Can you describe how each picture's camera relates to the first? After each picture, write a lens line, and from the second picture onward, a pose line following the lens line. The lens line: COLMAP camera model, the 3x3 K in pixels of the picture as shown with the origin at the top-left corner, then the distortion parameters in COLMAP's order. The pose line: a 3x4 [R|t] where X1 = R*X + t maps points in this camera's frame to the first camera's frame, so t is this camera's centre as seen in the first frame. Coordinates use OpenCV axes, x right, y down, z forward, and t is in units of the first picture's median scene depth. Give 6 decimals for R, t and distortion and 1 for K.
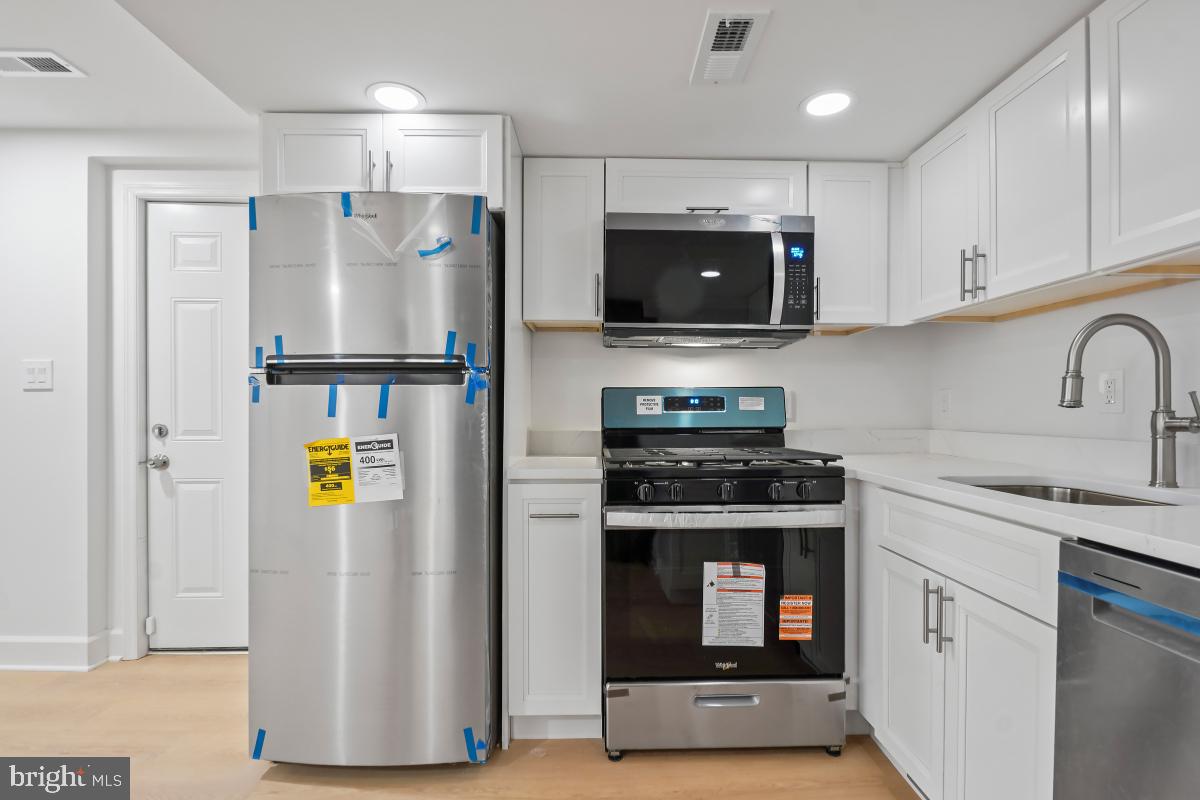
lens RADIAL K [[566.0, 0, 606.8], [0, 566.0, 417.6], [0, 0, 1]] dist [-0.009016, -0.000578]
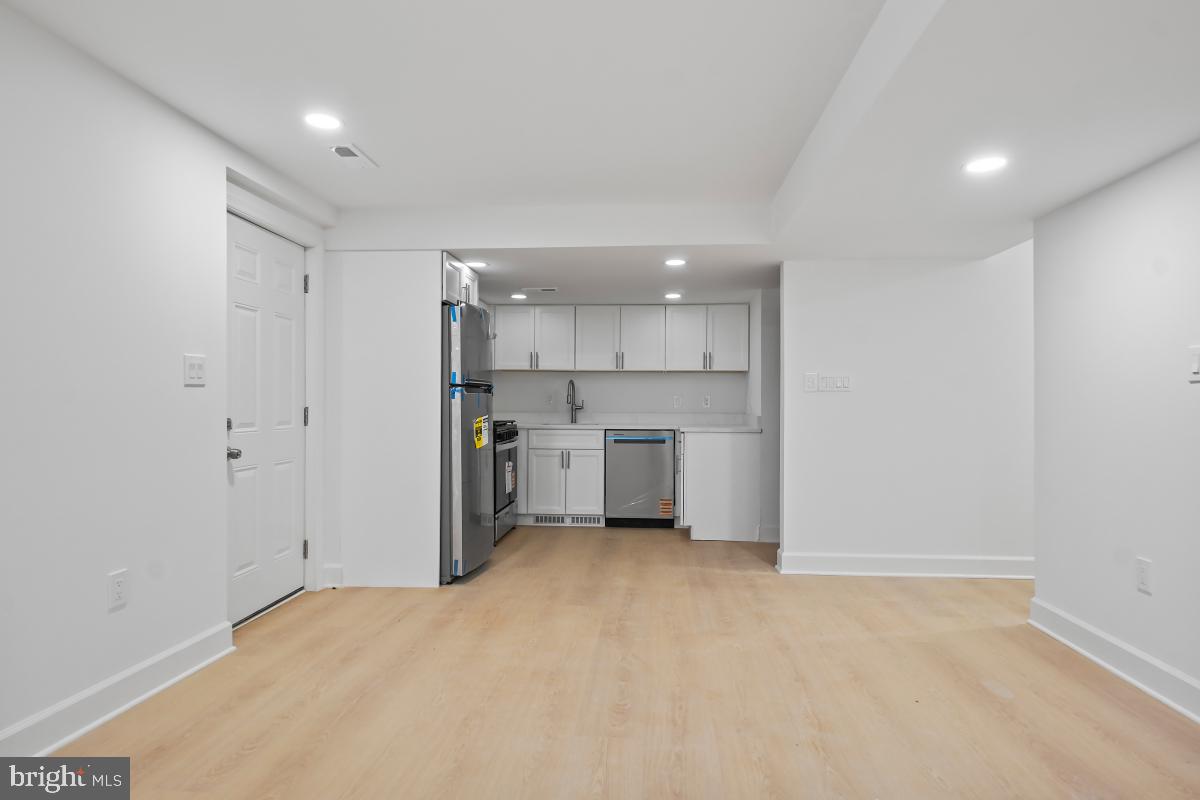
lens RADIAL K [[674.1, 0, 600.9], [0, 674.1, 399.8], [0, 0, 1]] dist [-0.004188, -0.000546]
pose [[0.103492, 0.003412, 0.994624, -2.887300], [0.009166, 0.999948, -0.004384, -0.017334], [-0.994588, 0.009571, 0.103456, 0.230501]]
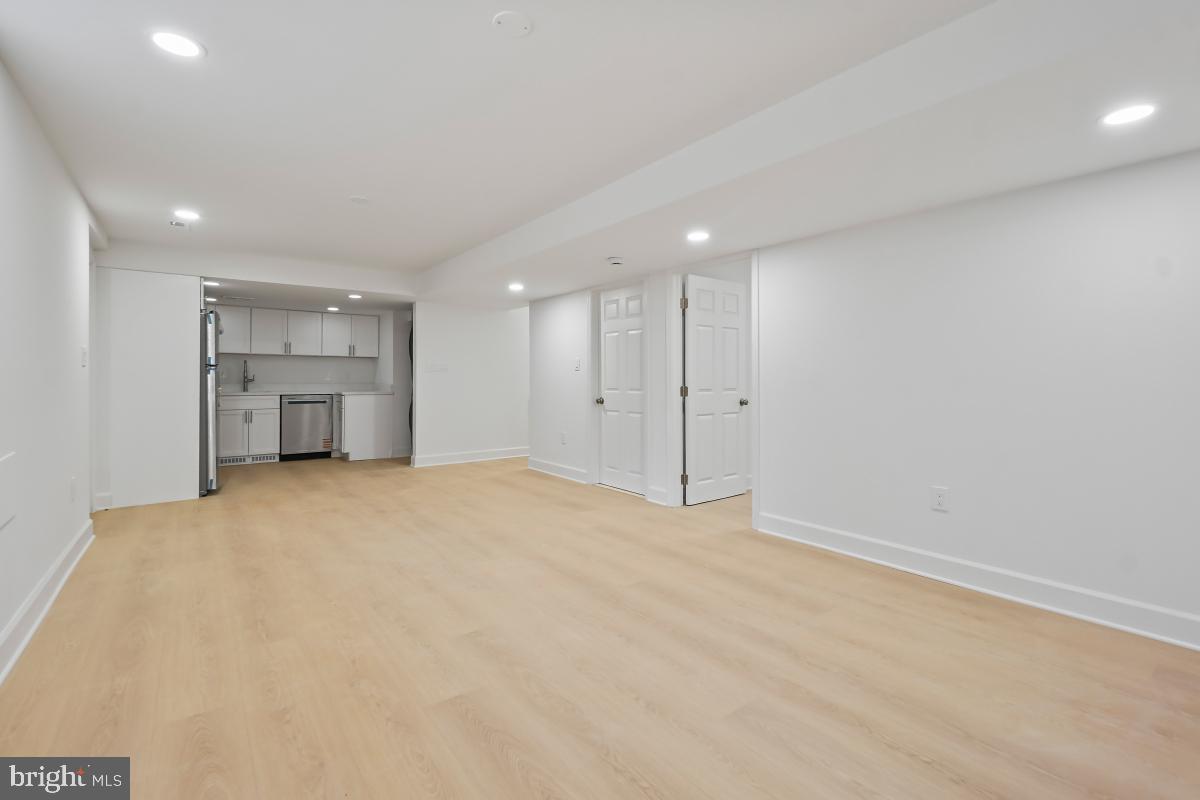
lens RADIAL K [[536.6, 0, 611.7], [0, 536.6, 374.0], [0, 0, 1]] dist [-0.000772, -0.000818]
pose [[-0.595537, 0.001826, 0.803326, -4.165291], [0.004742, 0.999988, 0.001243, -0.031283], [-0.803314, 0.004550, -0.595539, 0.954696]]
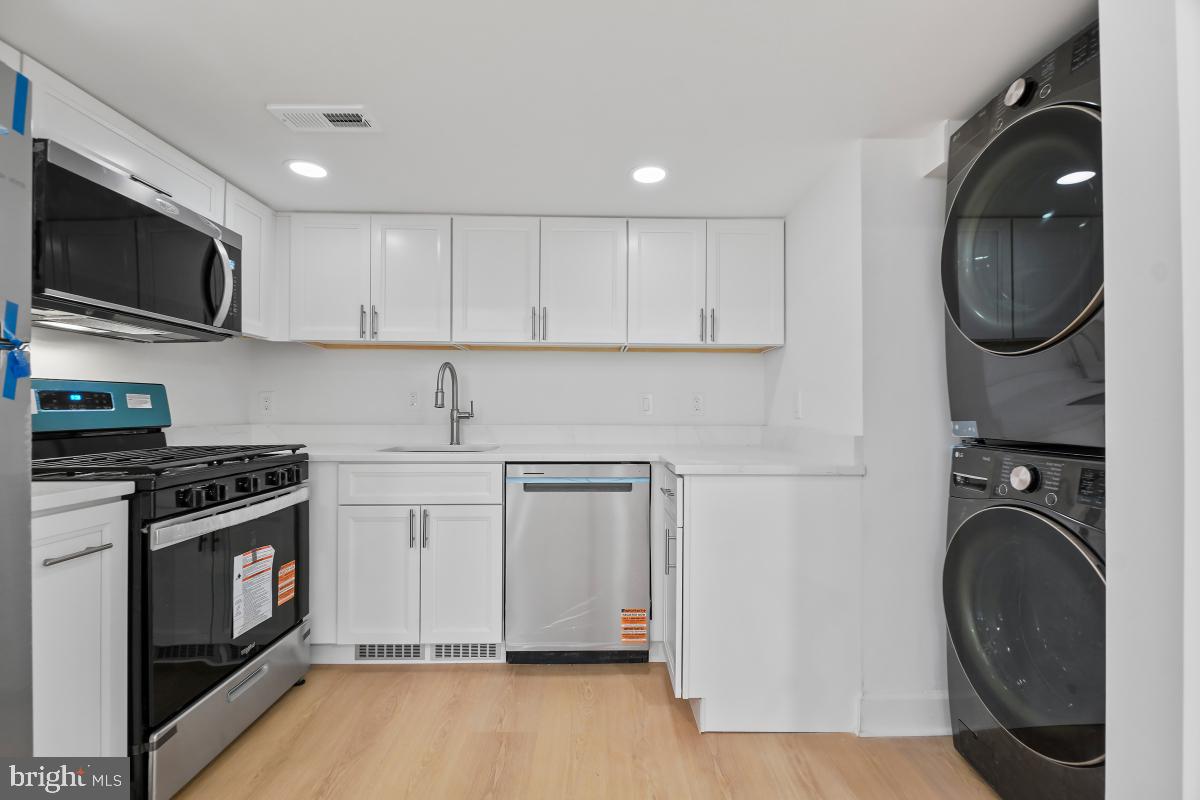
lens RADIAL K [[536.6, 0, 597.2], [0, 536.6, 408.8], [0, 0, 1]] dist [-0.000772, -0.000818]
pose [[0.010361, -0.001064, 0.999946, -0.792748], [0.008965, 0.999959, 0.000972, -0.008663], [-0.999906, 0.008955, 0.010370, 0.327885]]
